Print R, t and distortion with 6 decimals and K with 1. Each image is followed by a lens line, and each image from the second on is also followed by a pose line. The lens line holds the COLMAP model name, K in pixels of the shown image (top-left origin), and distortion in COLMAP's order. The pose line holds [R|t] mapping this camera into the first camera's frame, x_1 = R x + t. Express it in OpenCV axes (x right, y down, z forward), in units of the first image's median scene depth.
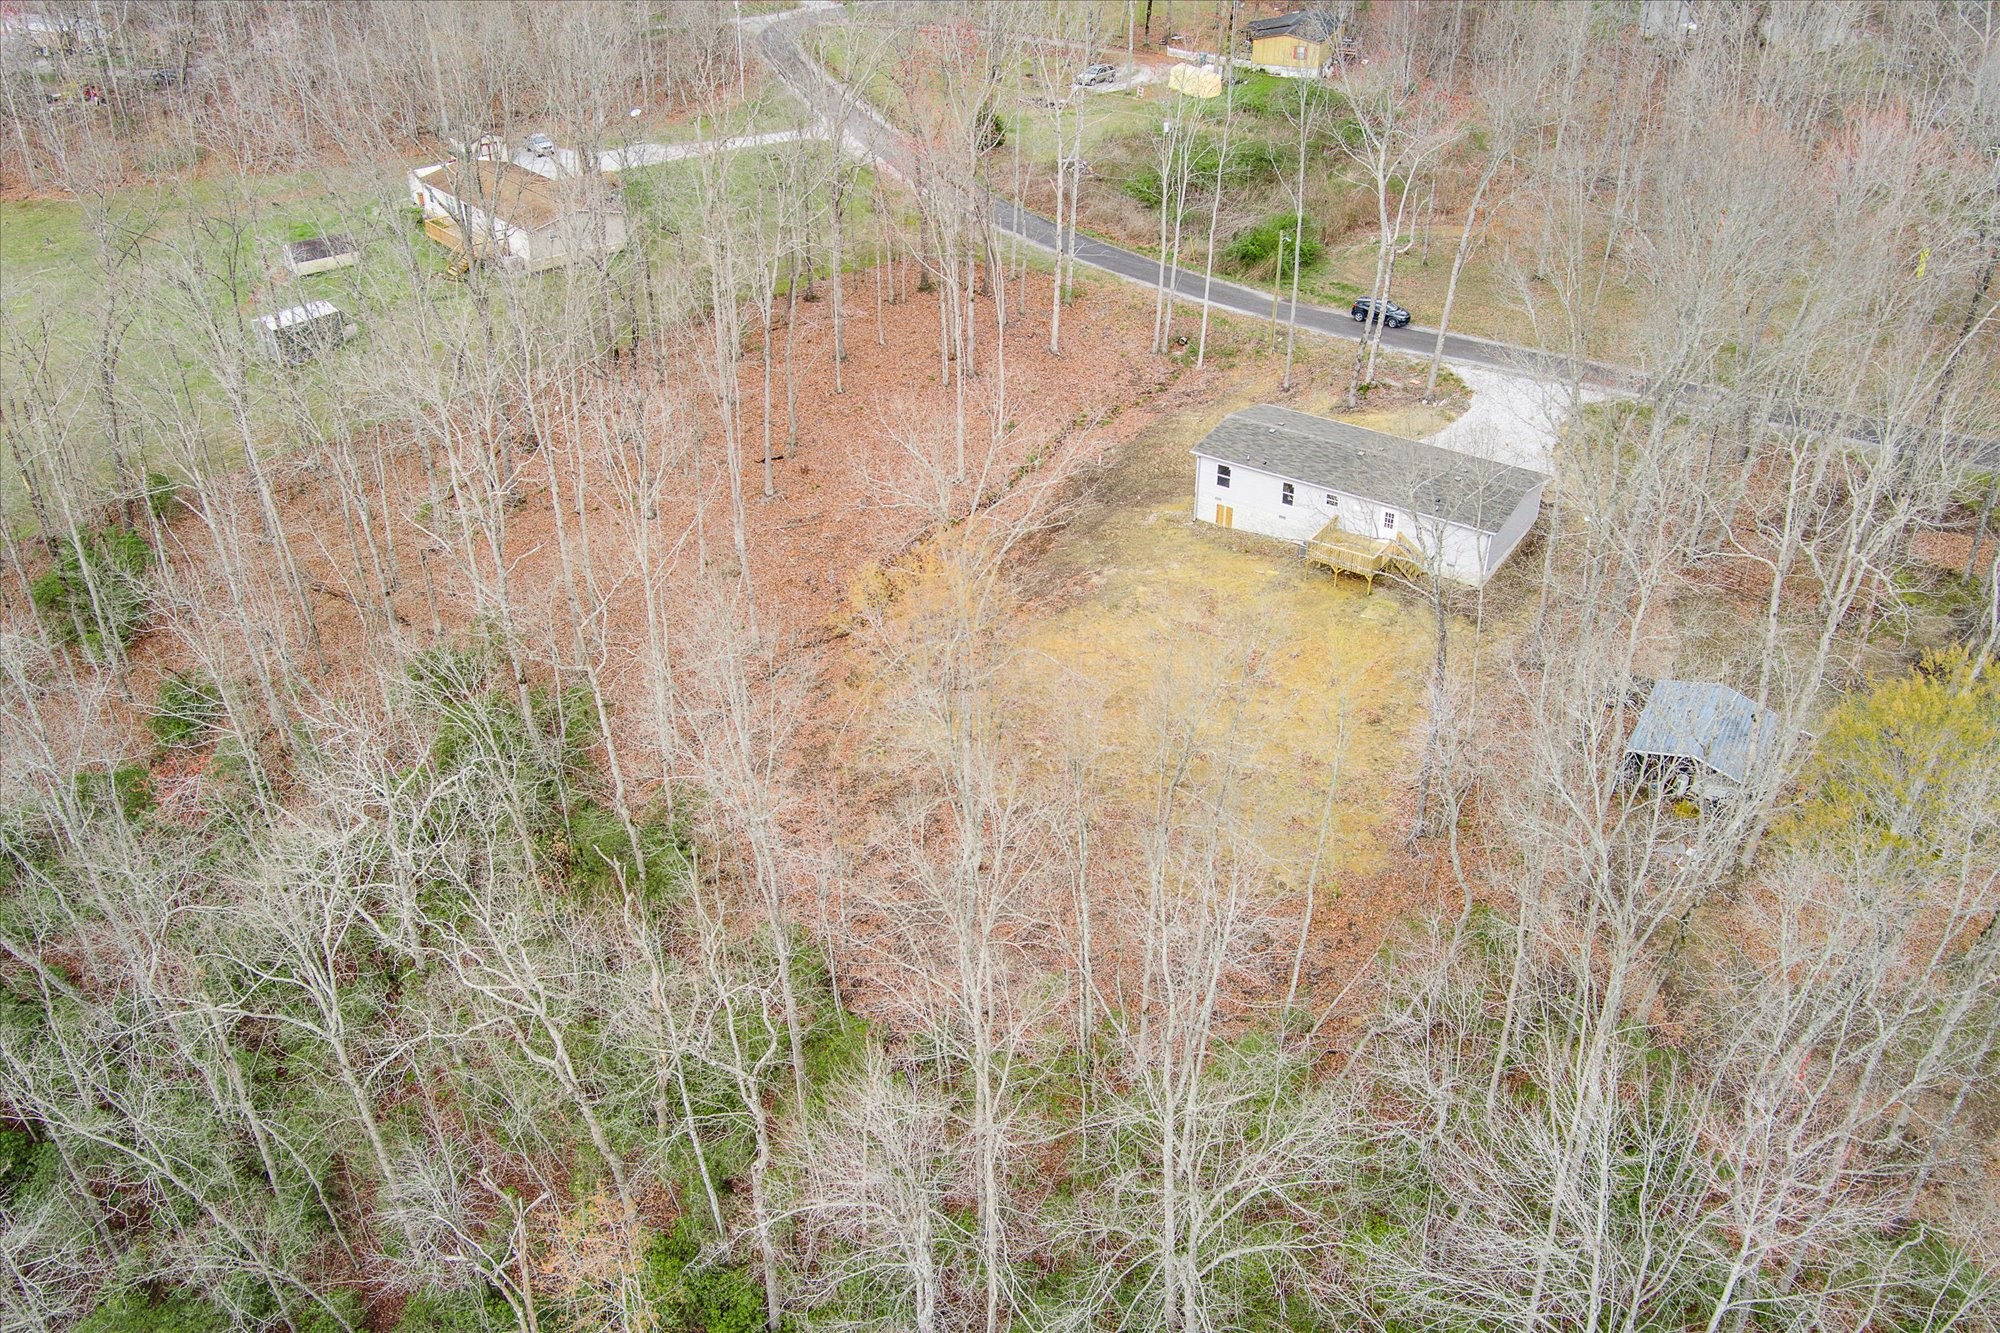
lens RADIAL K [[1593.7, 0, 997.7], [0, 1593.7, 664.4], [0, 0, 1]] dist [-0.067800, 0.034954]
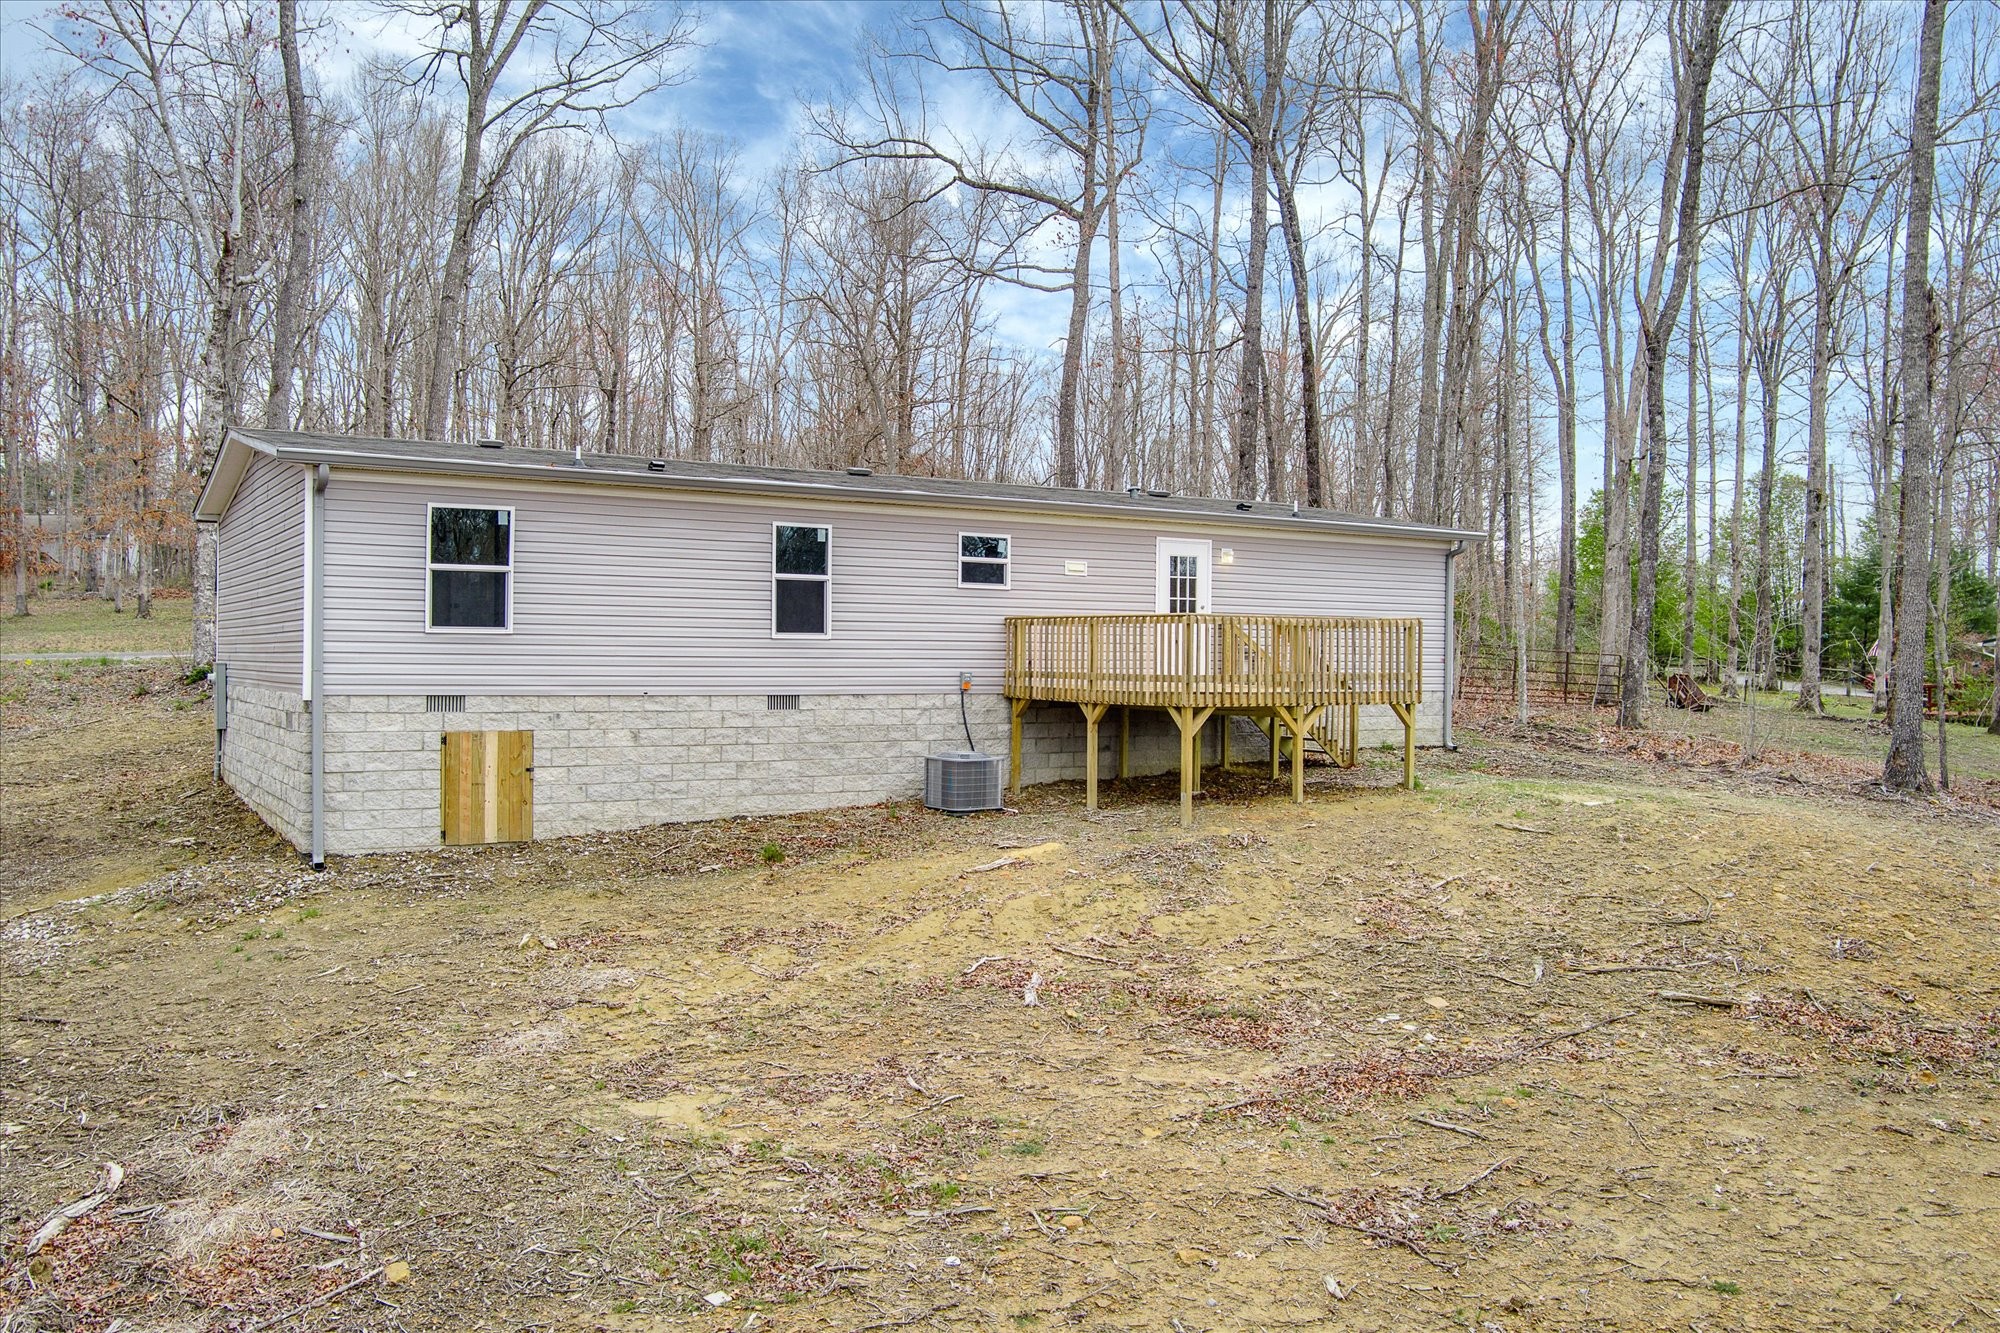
lens RADIAL K [[1593.7, 0, 999.9], [0, 1593.7, 663.9], [0, 0, 1]] dist [-0.067800, 0.034954]
pose [[0.382151, -0.007108, 0.924072, -0.012904], [0.465487, 0.865323, -0.185847, -0.042573], [-0.798300, 0.501165, 0.333993, 0.906773]]
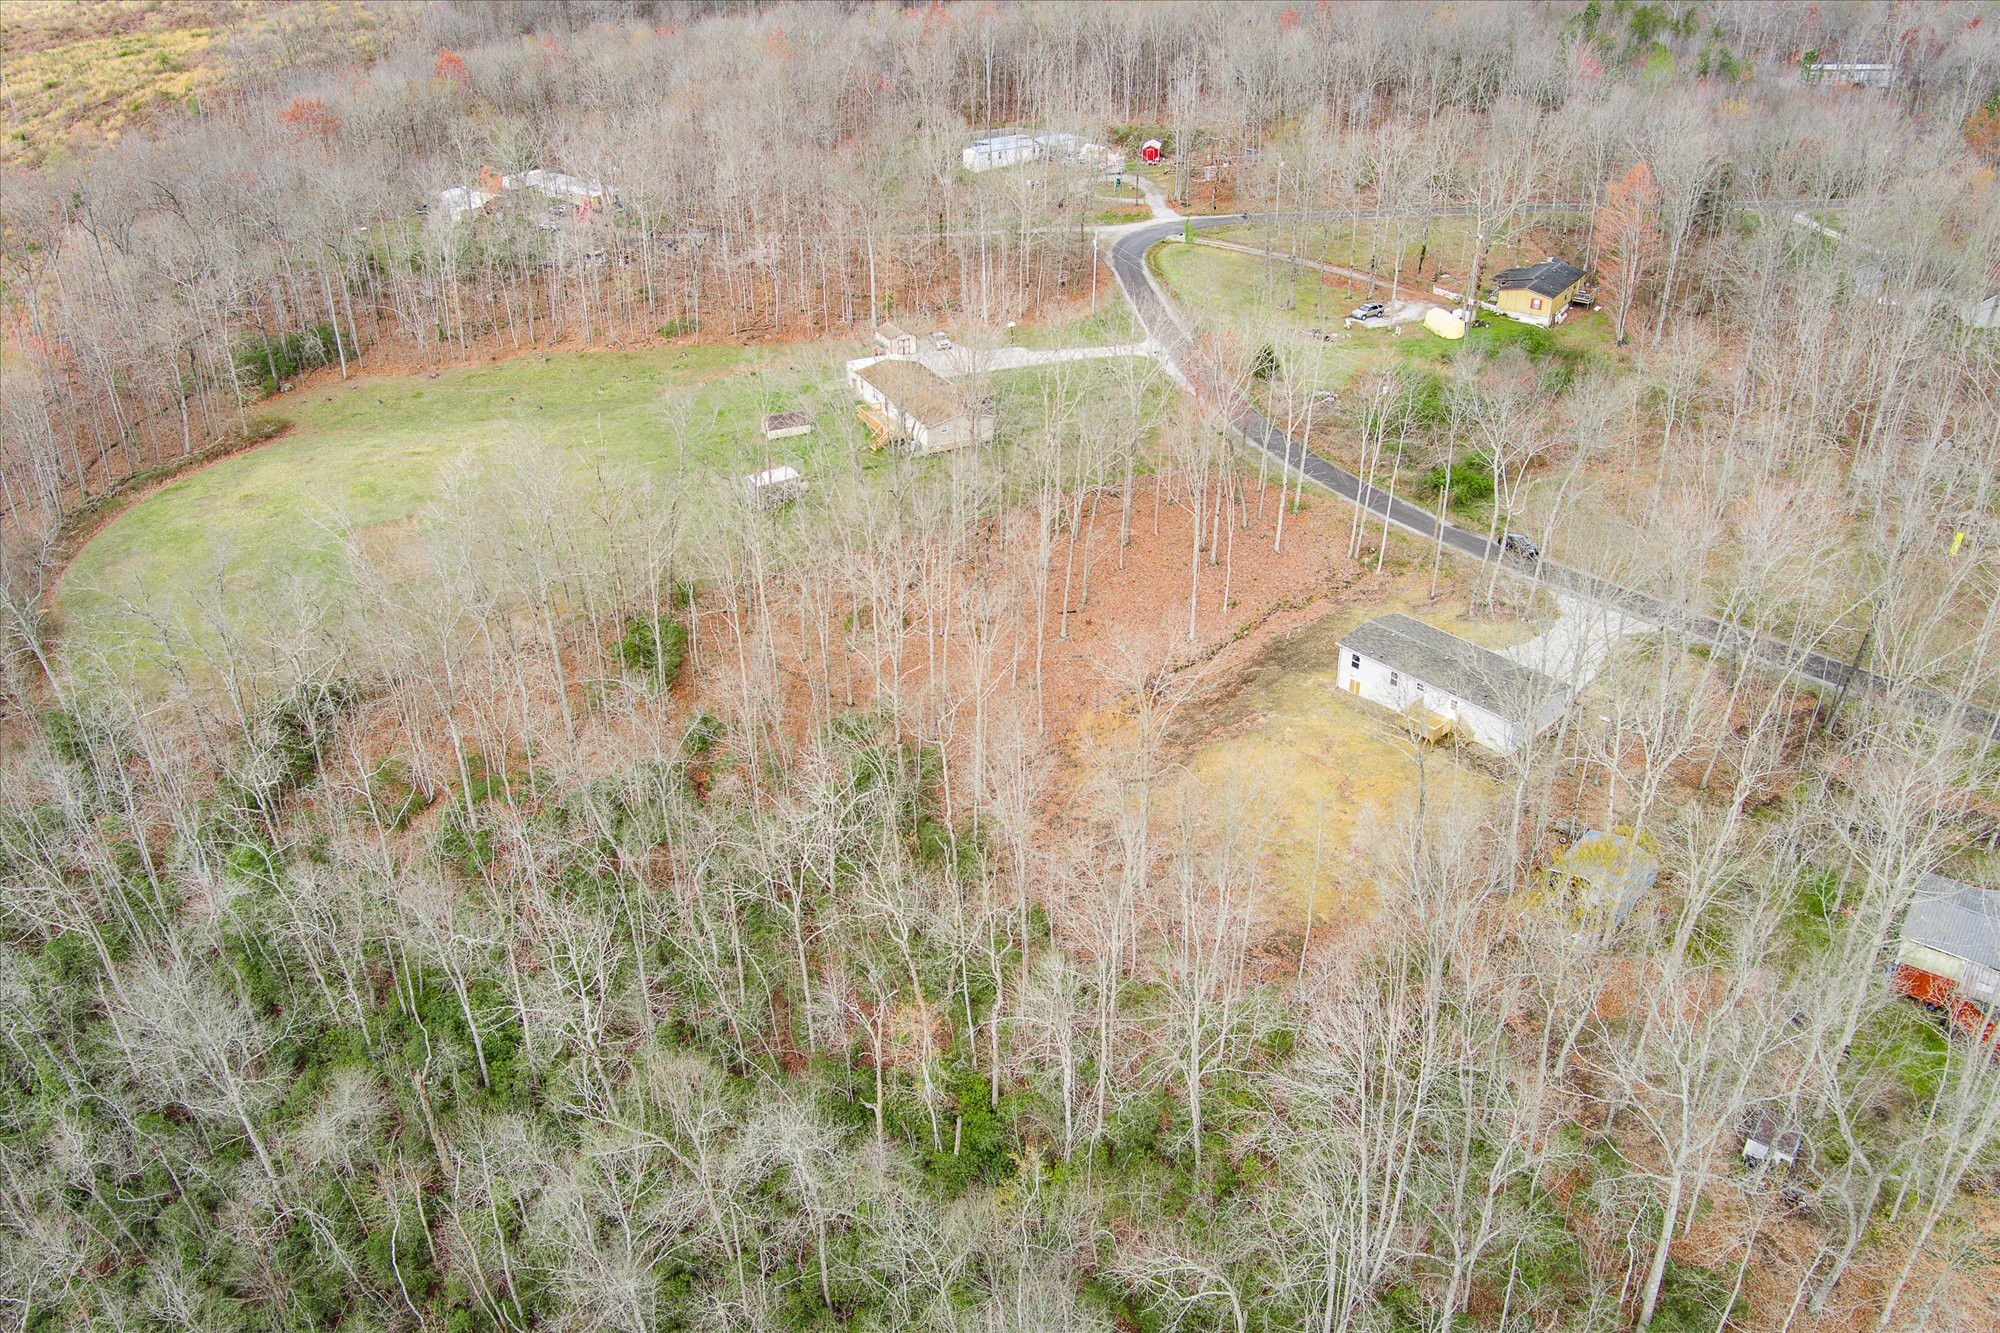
lens RADIAL K [[1593.7, 0, 998.4], [0, 1593.7, 666.7], [0, 0, 1]] dist [-0.067800, 0.034954]
pose [[0.972783, 0.114248, -0.201594, 0.118902], [-0.122280, 0.992106, -0.027807, -0.030113], [0.196826, 0.051701, 0.979074, -0.566055]]
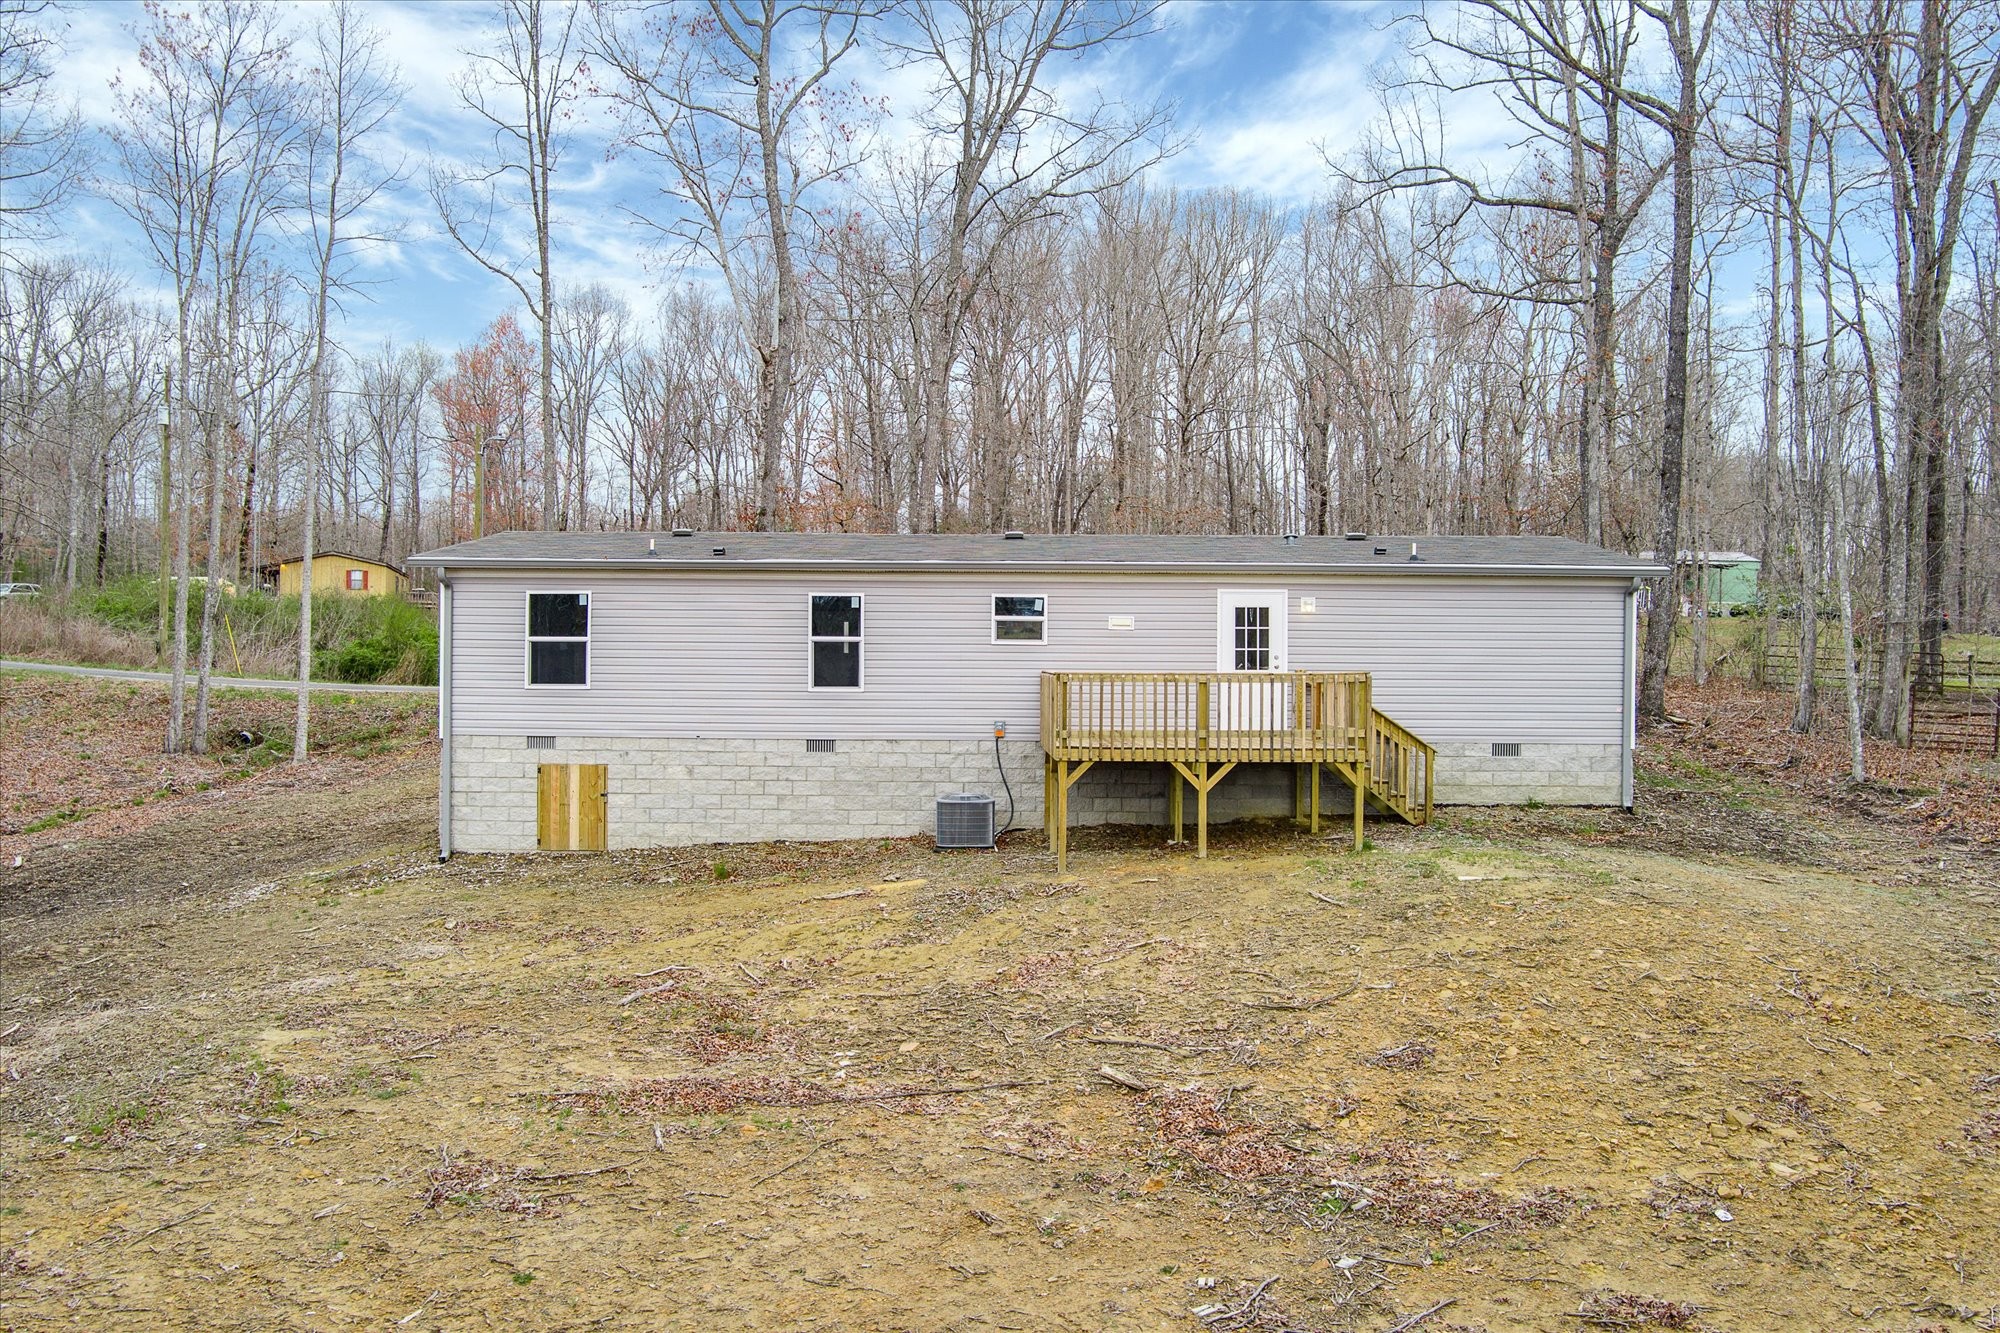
lens RADIAL K [[1593.7, 0, 1000.1], [0, 1593.7, 663.9], [0, 0, 1]] dist [-0.067800, 0.034954]
pose [[0.818513, 0.001372, 0.574486, 0.054790], [0.291433, 0.860780, -0.417282, 0.012517], [-0.495079, 0.508975, 0.704160, 0.802817]]
